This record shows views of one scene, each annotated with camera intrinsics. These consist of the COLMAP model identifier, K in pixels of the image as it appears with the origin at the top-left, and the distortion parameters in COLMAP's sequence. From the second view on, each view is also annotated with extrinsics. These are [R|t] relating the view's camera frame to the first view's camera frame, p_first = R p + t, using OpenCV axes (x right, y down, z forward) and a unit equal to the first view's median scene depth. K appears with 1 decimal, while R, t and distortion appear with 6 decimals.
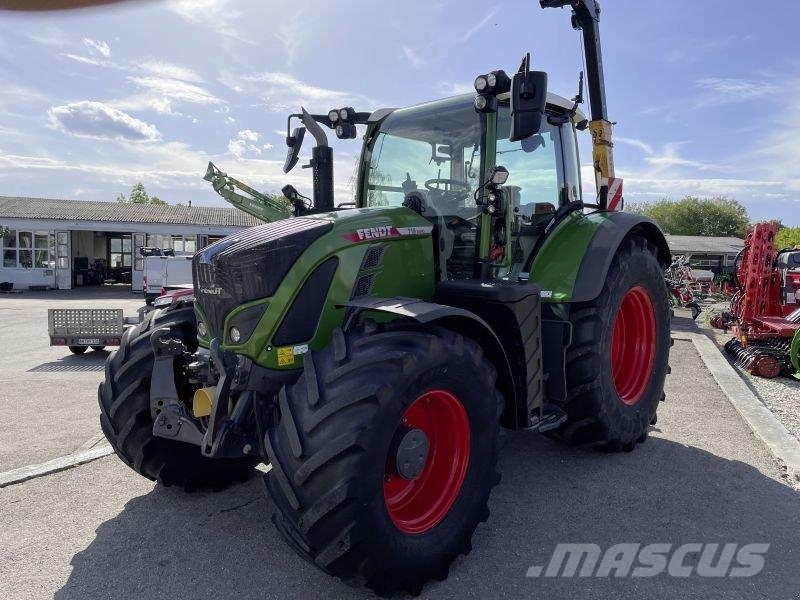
lens RADIAL K [[606.3, 0, 385.7], [0, 606.3, 302.4], [0, 0, 1]] dist [0.054494, -0.055561]
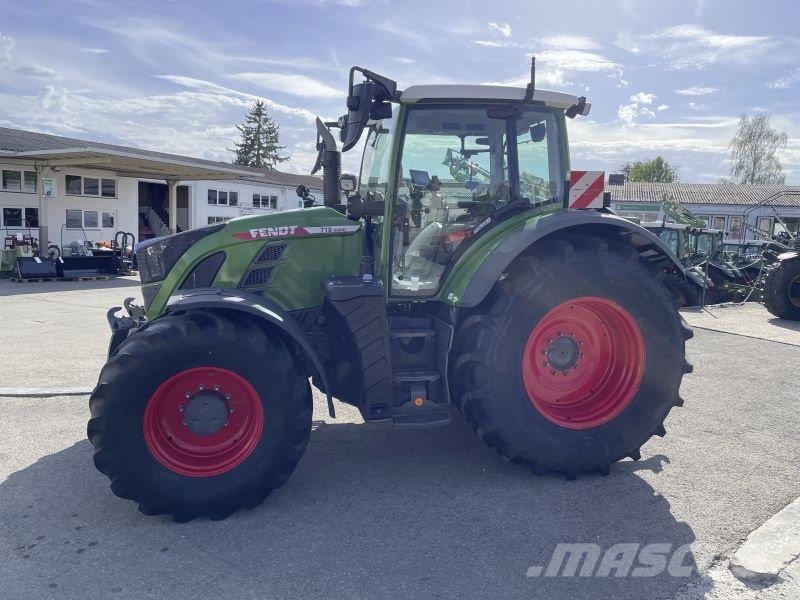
lens RADIAL K [[603.4, 0, 399.1], [0, 603.4, 297.2], [0, 0, 1]] dist [0.073238, -0.087226]
pose [[0.825485, 0.089261, -0.557321, 0.638069], [-0.066028, 0.995908, 0.061708, -0.057868], [0.560548, -0.014141, 0.828001, 0.118855]]
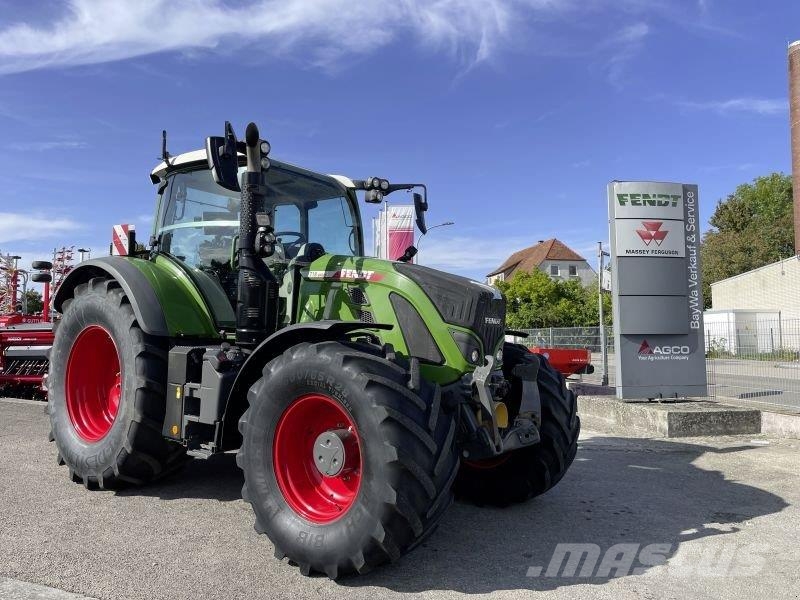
lens RADIAL K [[603.4, 0, 403.7], [0, 603.4, 301.8], [0, 0, 1]] dist [0.073238, -0.087226]
pose [[-0.077730, 0.048132, 0.995812, -0.987730], [0.068775, 0.996713, -0.042807, -0.012706], [-0.994599, 0.065159, -0.080785, 0.847926]]
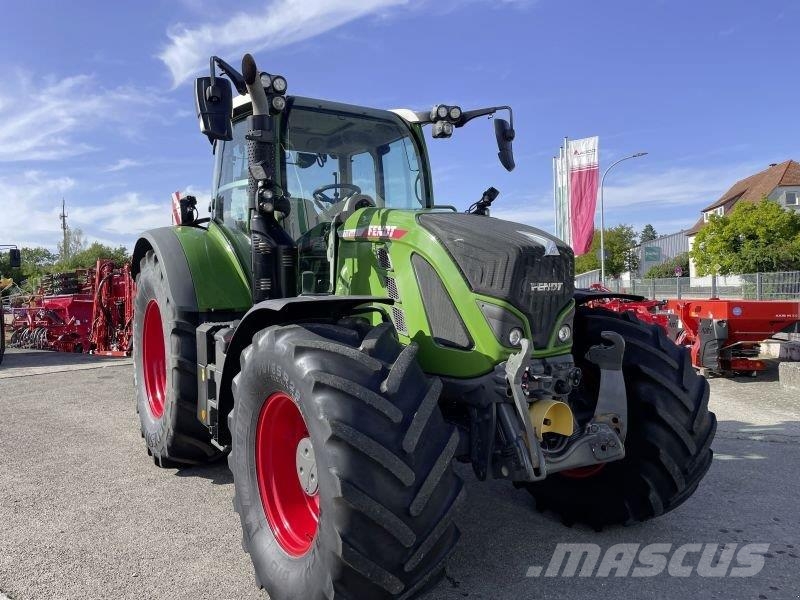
lens RADIAL K [[603.4, 0, 391.5], [0, 603.4, 302.8], [0, 0, 1]] dist [0.073238, -0.087226]
pose [[0.260980, -0.038093, 0.964592, -0.779672], [0.100383, 0.994875, 0.012129, -0.020282], [-0.960111, 0.093663, 0.263467, 0.655790]]
